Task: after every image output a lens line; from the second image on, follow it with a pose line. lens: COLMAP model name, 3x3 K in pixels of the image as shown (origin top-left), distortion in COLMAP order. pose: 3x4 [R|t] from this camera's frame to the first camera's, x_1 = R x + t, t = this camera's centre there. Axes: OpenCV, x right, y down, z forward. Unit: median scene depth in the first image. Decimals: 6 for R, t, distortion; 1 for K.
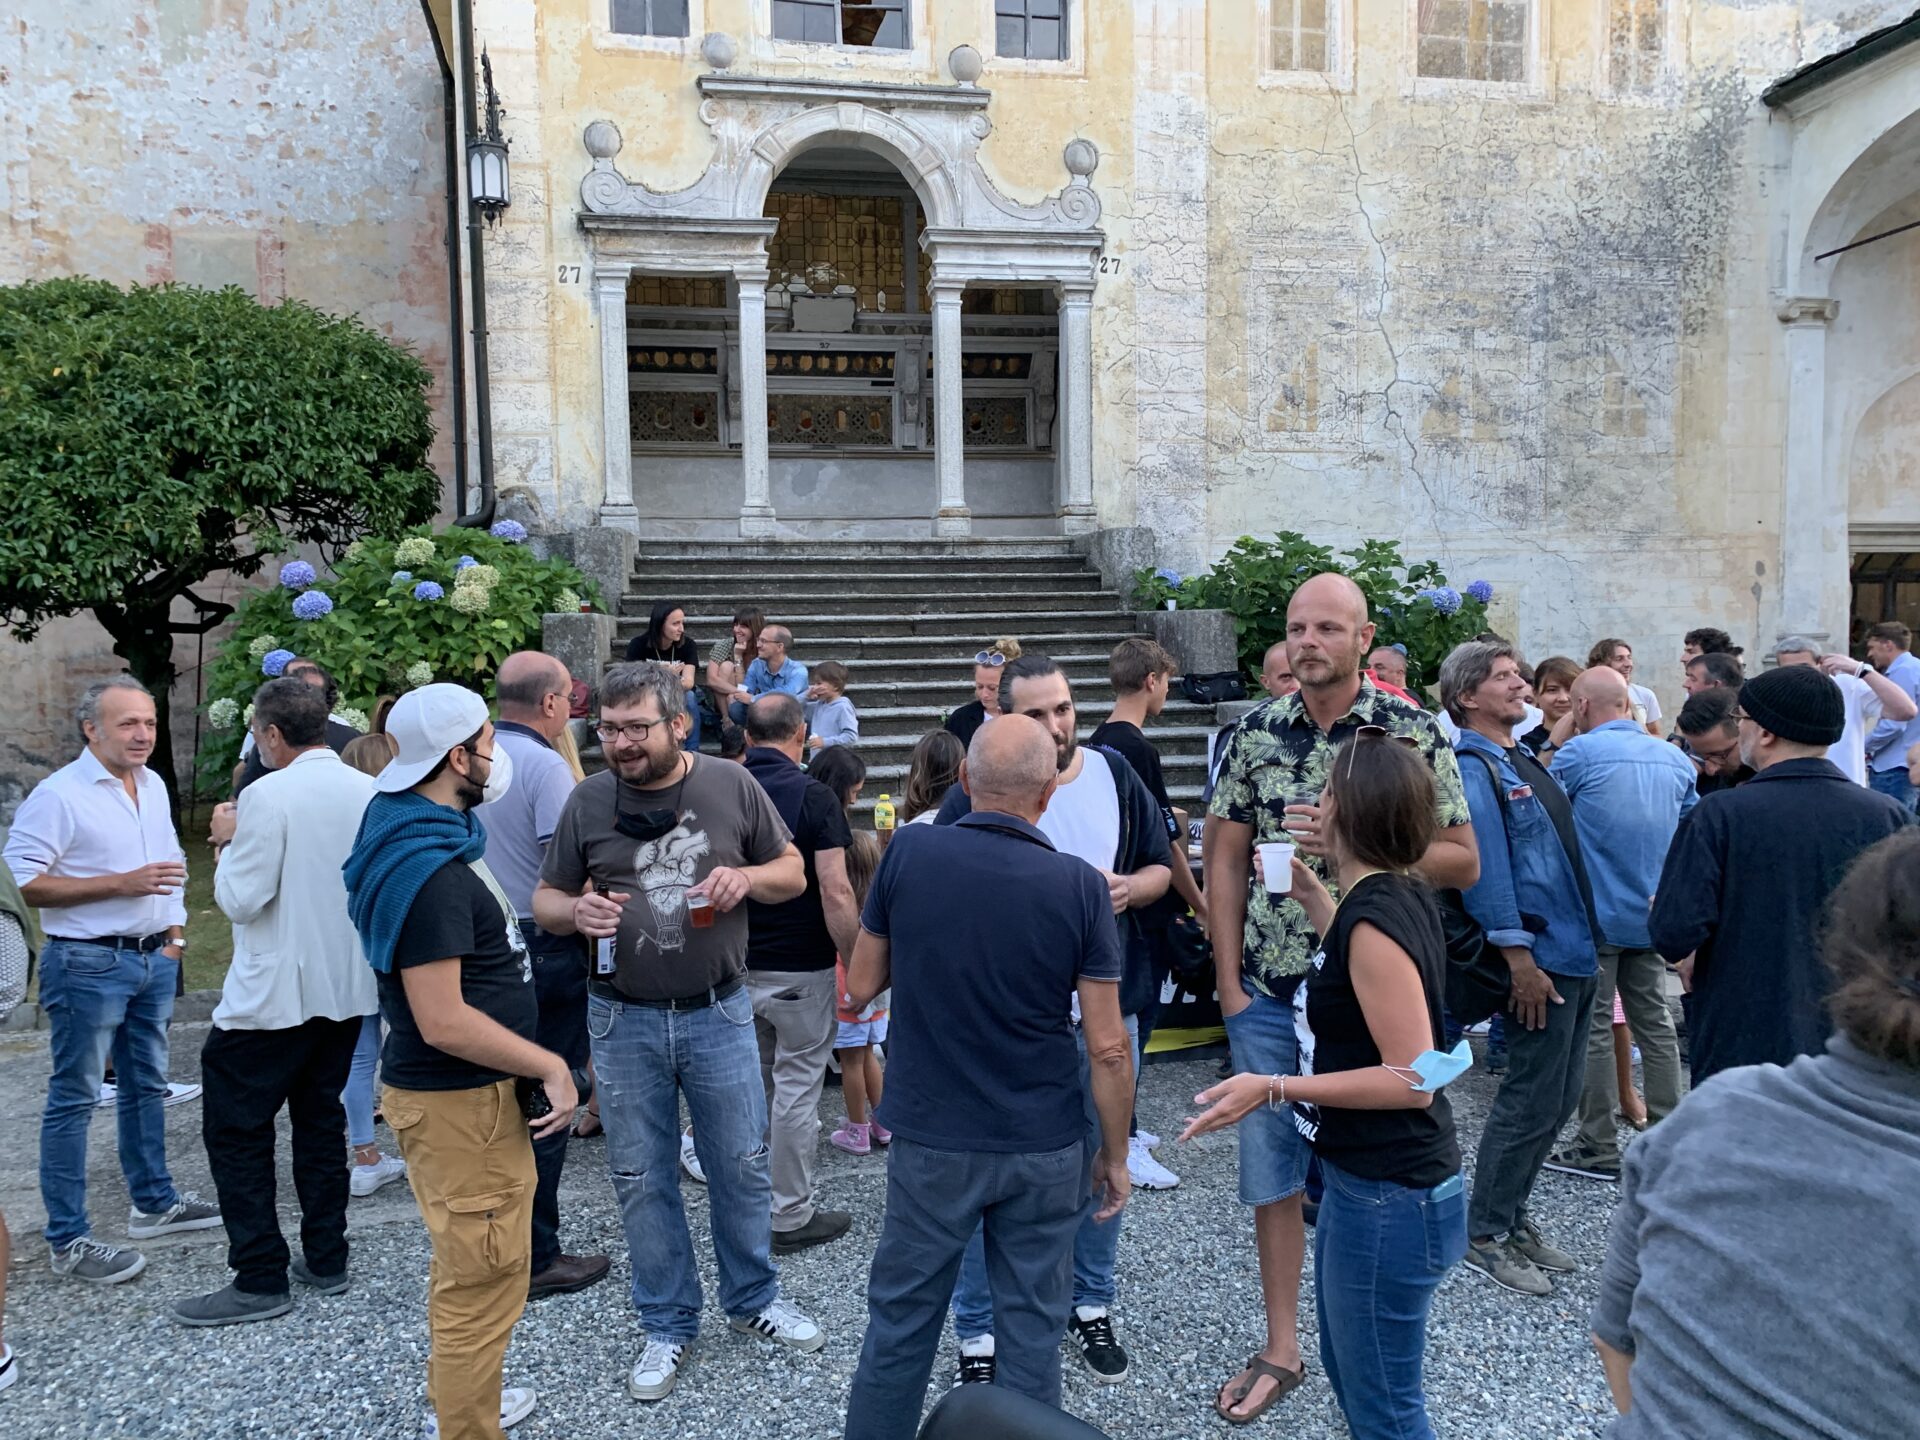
lens RADIAL K [[1460.3, 0, 962.5], [0, 1460.3, 736.2], [0, 0, 1]] dist [0.038236, -0.035806]
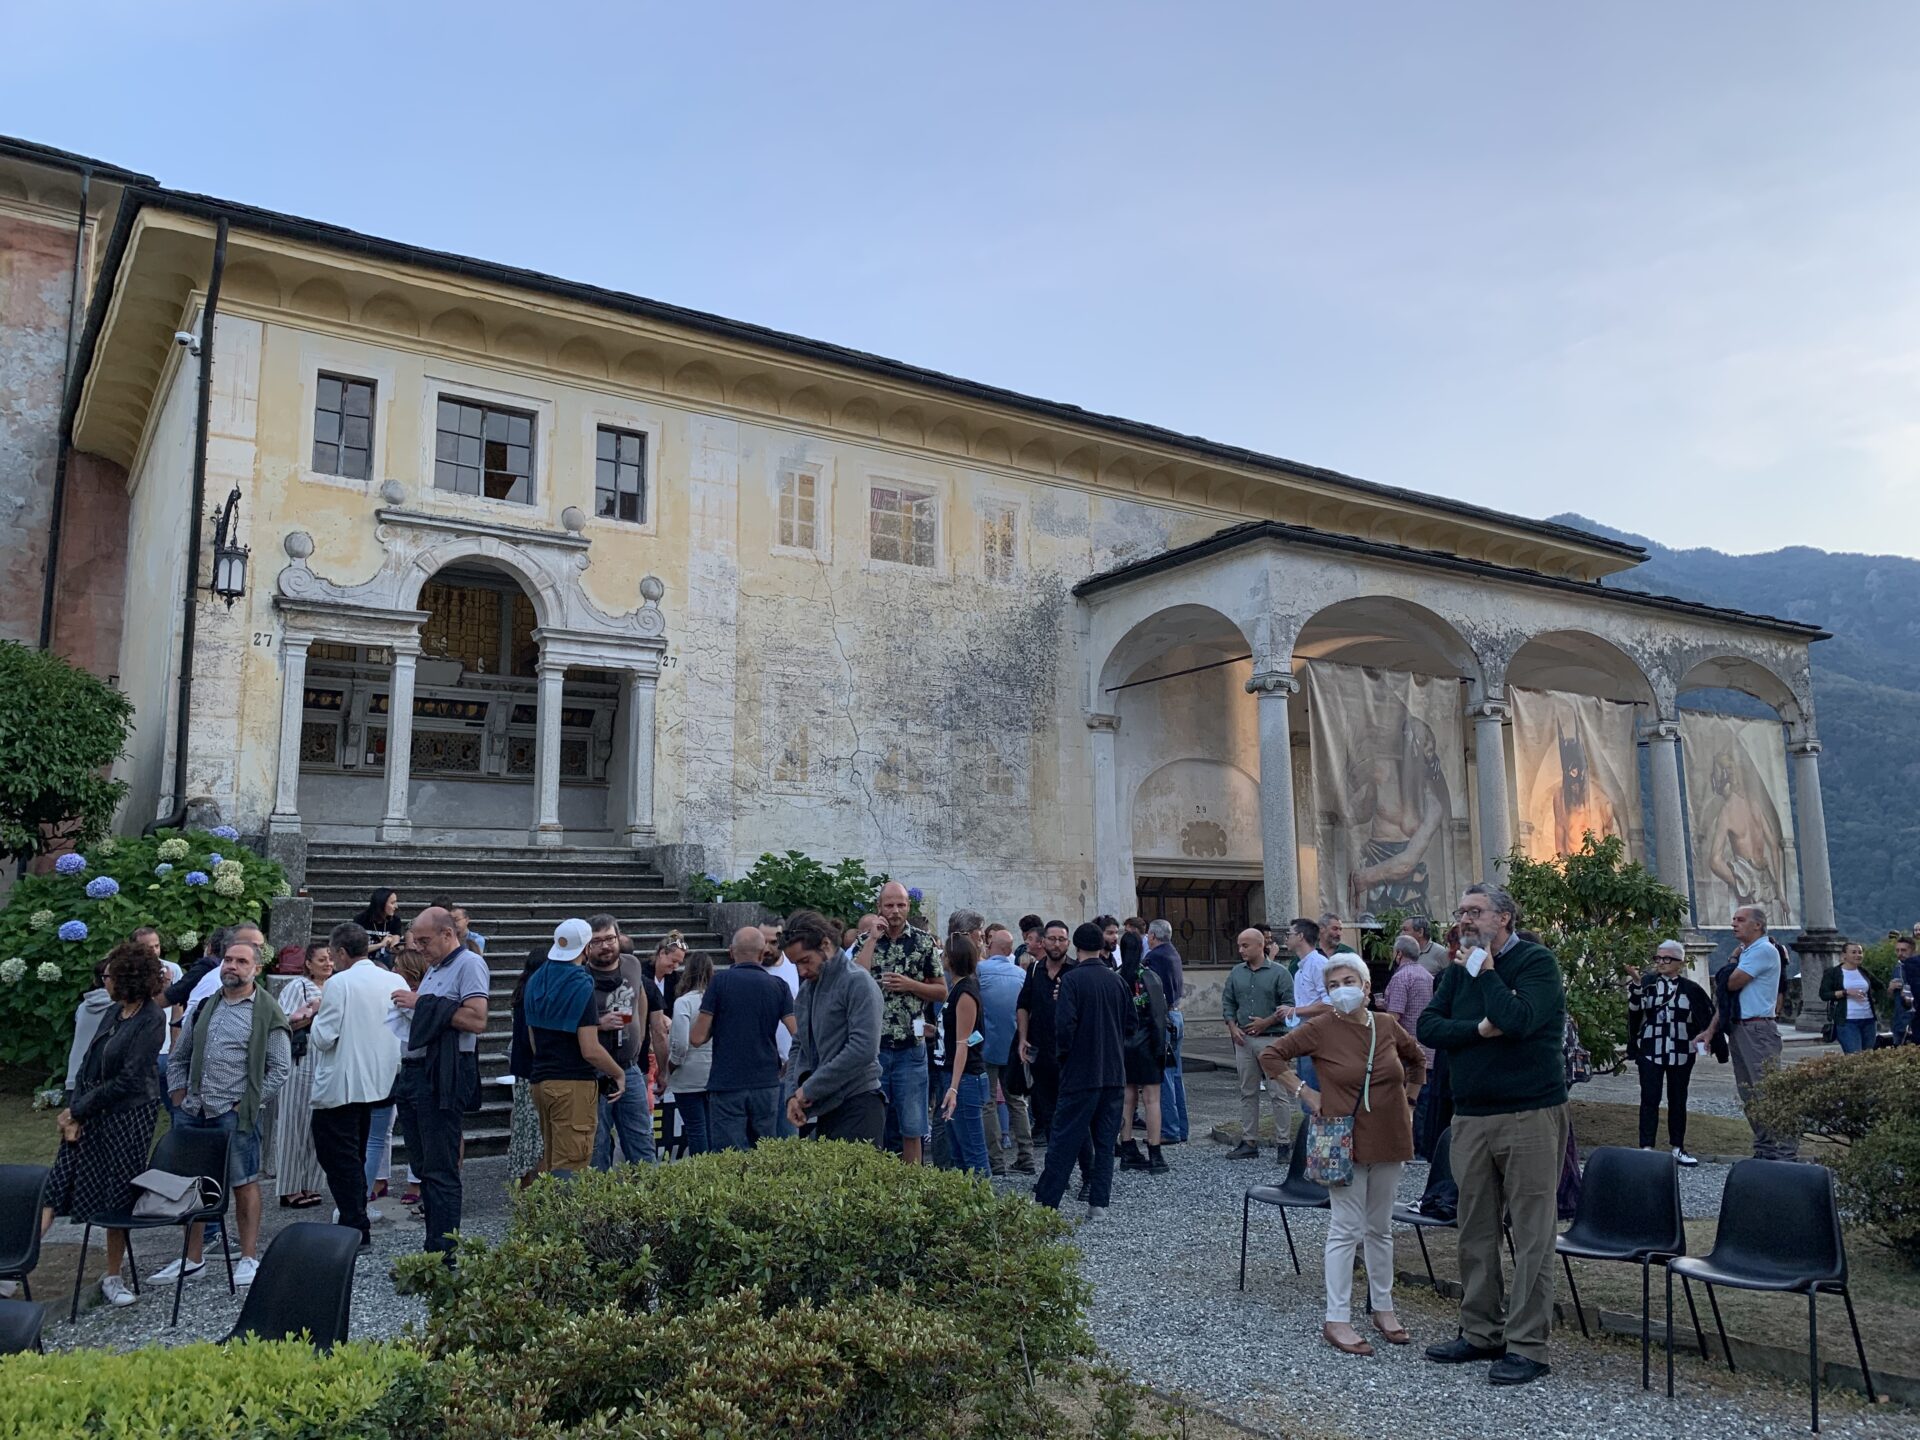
lens RADIAL K [[1460.3, 0, 957.3], [0, 1460.3, 711.6], [0, 0, 1]] dist [0.038236, -0.035806]
pose [[0.925865, 0.067478, 0.371779, -0.169592], [0.016670, 0.975672, -0.218599, 0.044462], [-0.377486, 0.208591, 0.902216, -0.391025]]
